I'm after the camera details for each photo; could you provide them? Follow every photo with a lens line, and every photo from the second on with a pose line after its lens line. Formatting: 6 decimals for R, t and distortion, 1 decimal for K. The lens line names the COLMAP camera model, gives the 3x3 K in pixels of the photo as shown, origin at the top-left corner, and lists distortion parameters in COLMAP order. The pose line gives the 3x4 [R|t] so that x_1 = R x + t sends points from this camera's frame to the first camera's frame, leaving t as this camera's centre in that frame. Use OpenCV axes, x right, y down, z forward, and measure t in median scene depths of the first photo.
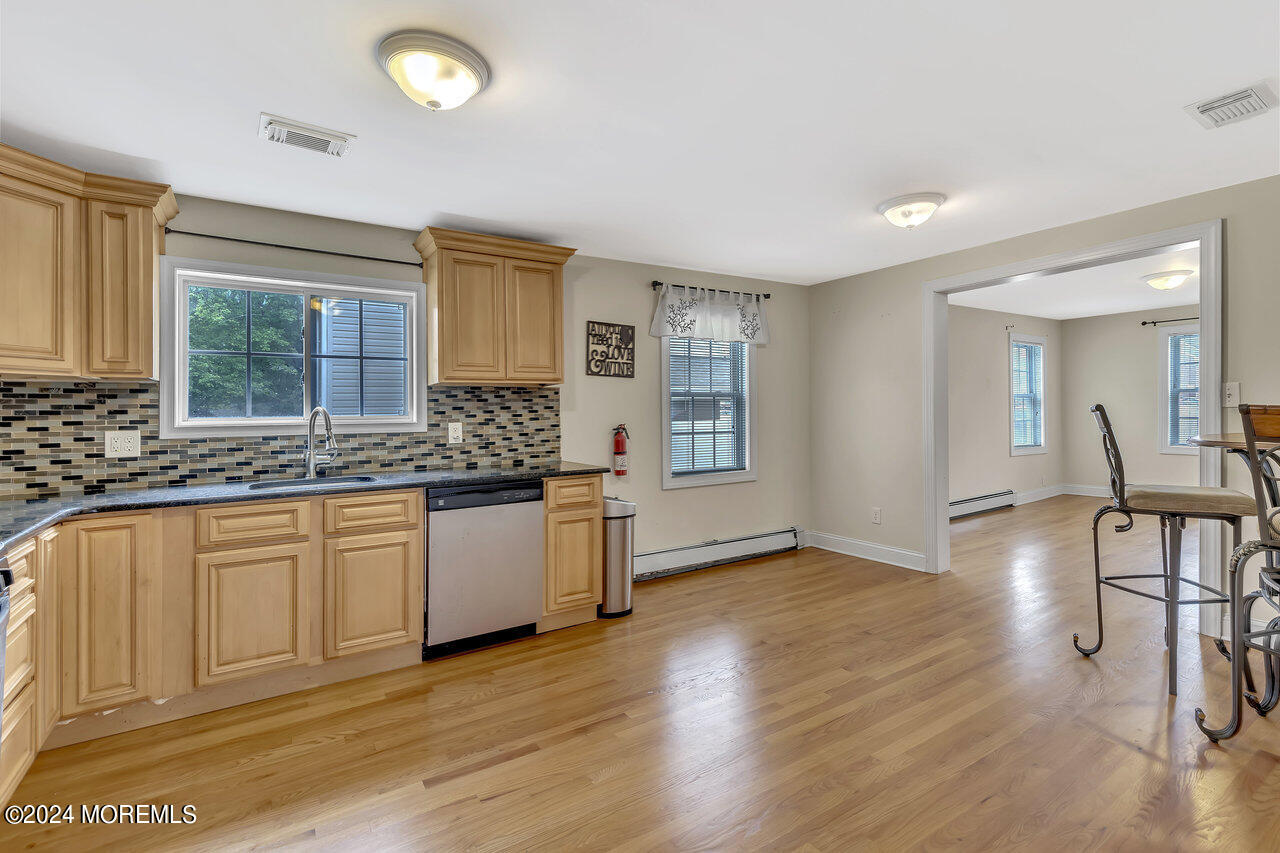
lens RADIAL K [[582.6, 0, 636.1], [0, 582.6, 429.7], [0, 0, 1]] dist [0.007797, 0.001712]
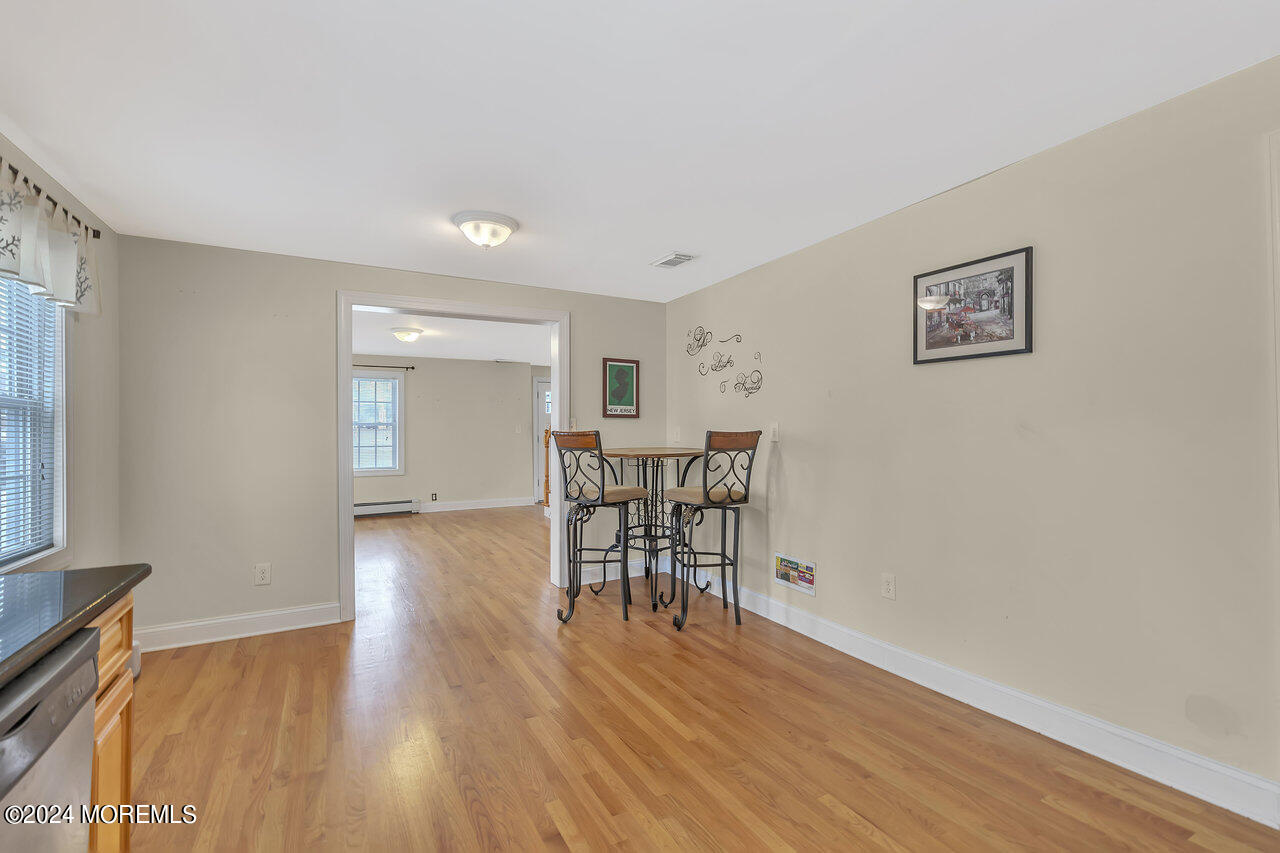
lens RADIAL K [[582.6, 0, 645.4], [0, 582.6, 446.1], [0, 0, 1]] dist [0.007797, 0.001712]
pose [[0.067558, -0.008304, 0.997681, -0.373493], [0.038341, 0.999248, 0.005720, -0.006568], [-0.996978, 0.037866, 0.067825, 0.521923]]
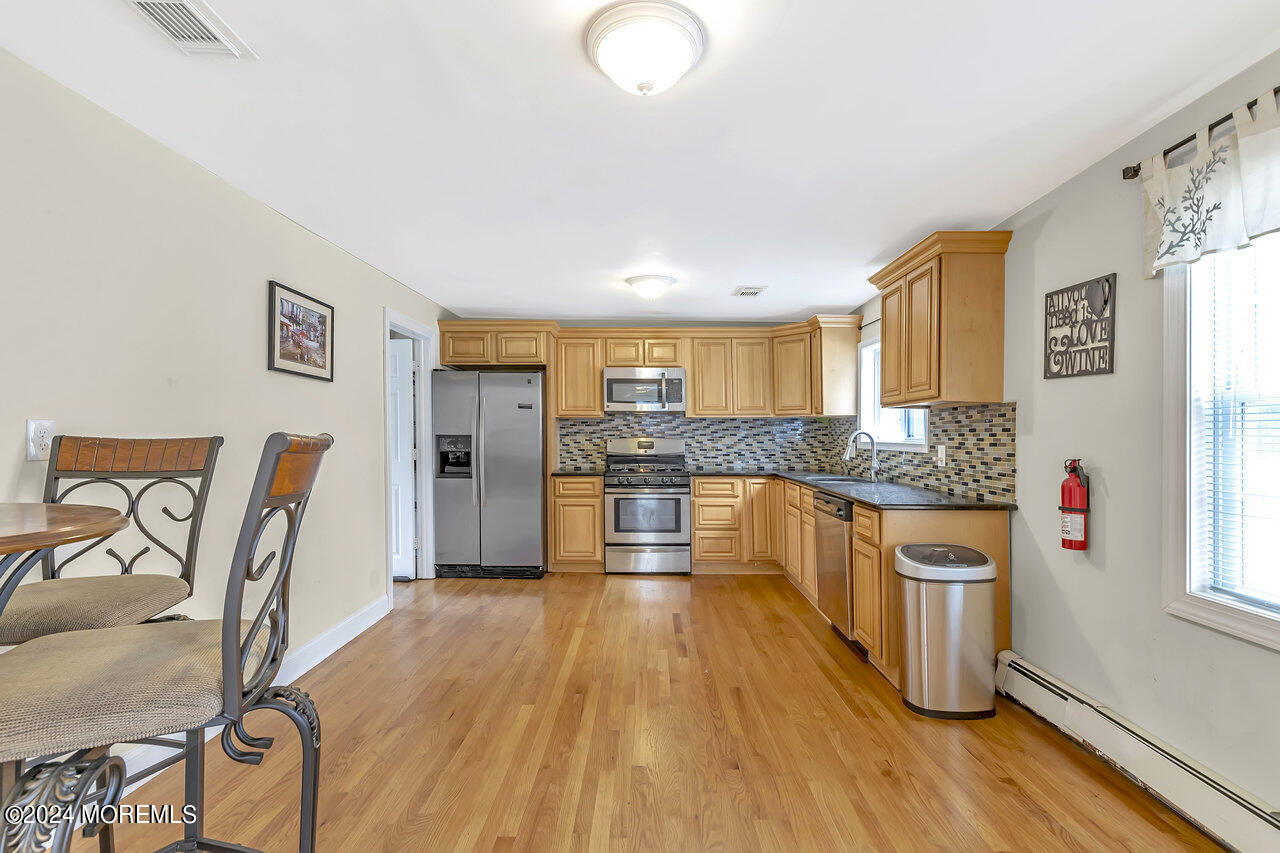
lens RADIAL K [[582.6, 0, 653.2], [0, 582.6, 451.7], [0, 0, 1]] dist [0.007797, 0.001712]
pose [[-0.529801, 0.035709, -0.847370, 0.705979], [-0.021837, 0.998208, 0.055718, -0.041151], [0.847841, 0.048023, -0.528071, 0.994311]]
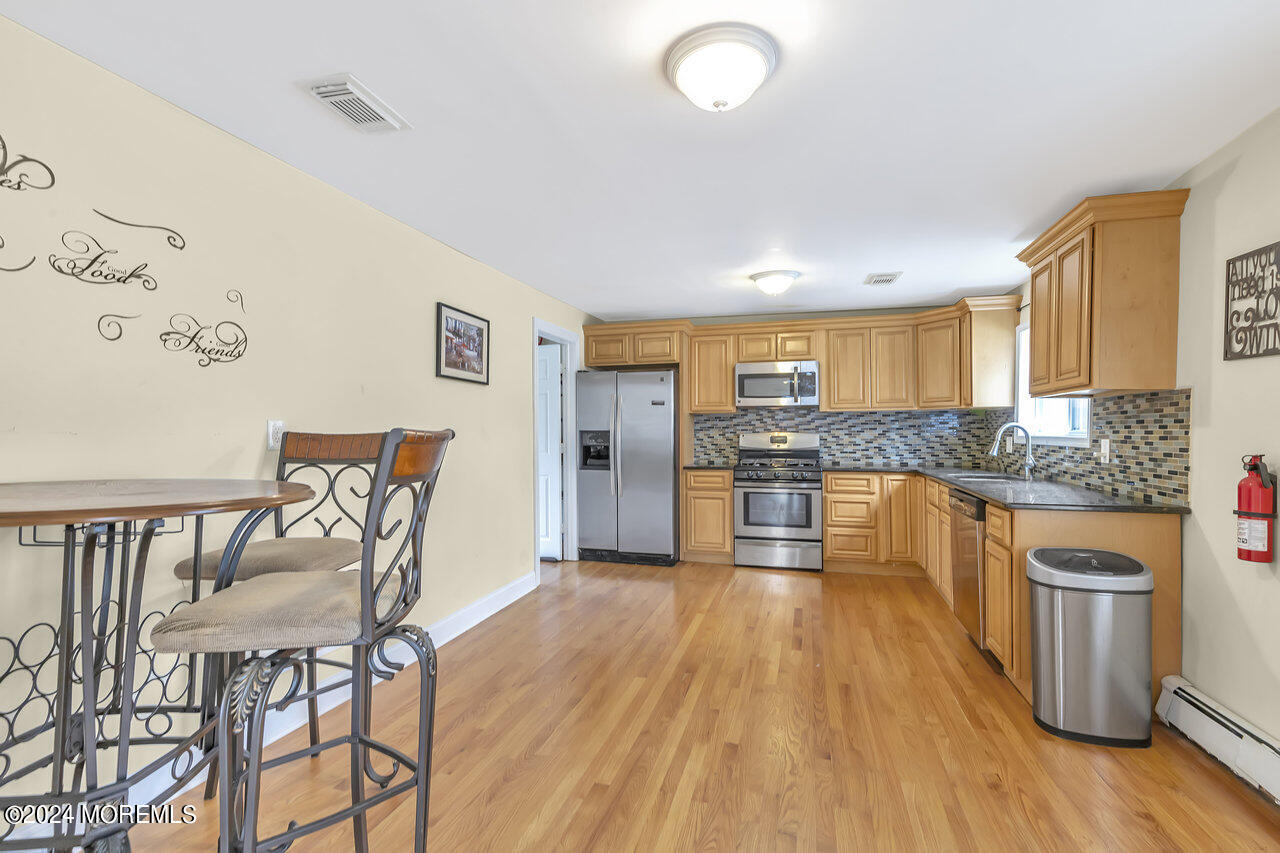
lens RADIAL K [[582.6, 0, 655.4], [0, 582.6, 450.4], [0, 0, 1]] dist [0.007797, 0.001712]
pose [[-0.733105, 0.037652, -0.679073, 0.695931], [-0.009312, 0.997817, 0.065378, -0.041740], [0.680052, 0.054253, -0.731154, 1.061751]]
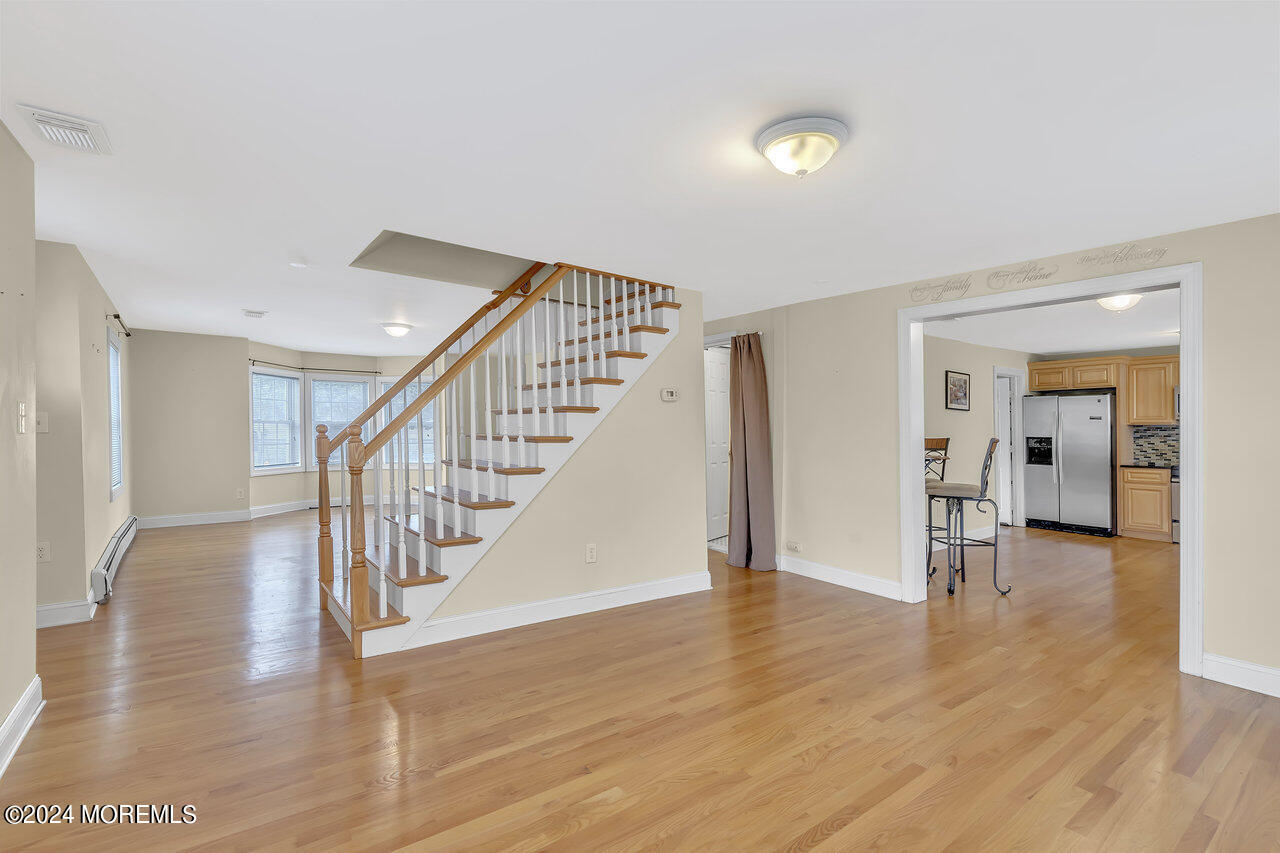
lens RADIAL K [[582.6, 0, 631.6], [0, 582.6, 420.5], [0, 0, 1]] dist [0.007797, 0.001712]
pose [[-0.997578, 0.004840, -0.069387, 1.335668], [0.004065, 0.999928, 0.011299, -0.079184], [0.069437, 0.010989, -0.997526, 1.788307]]
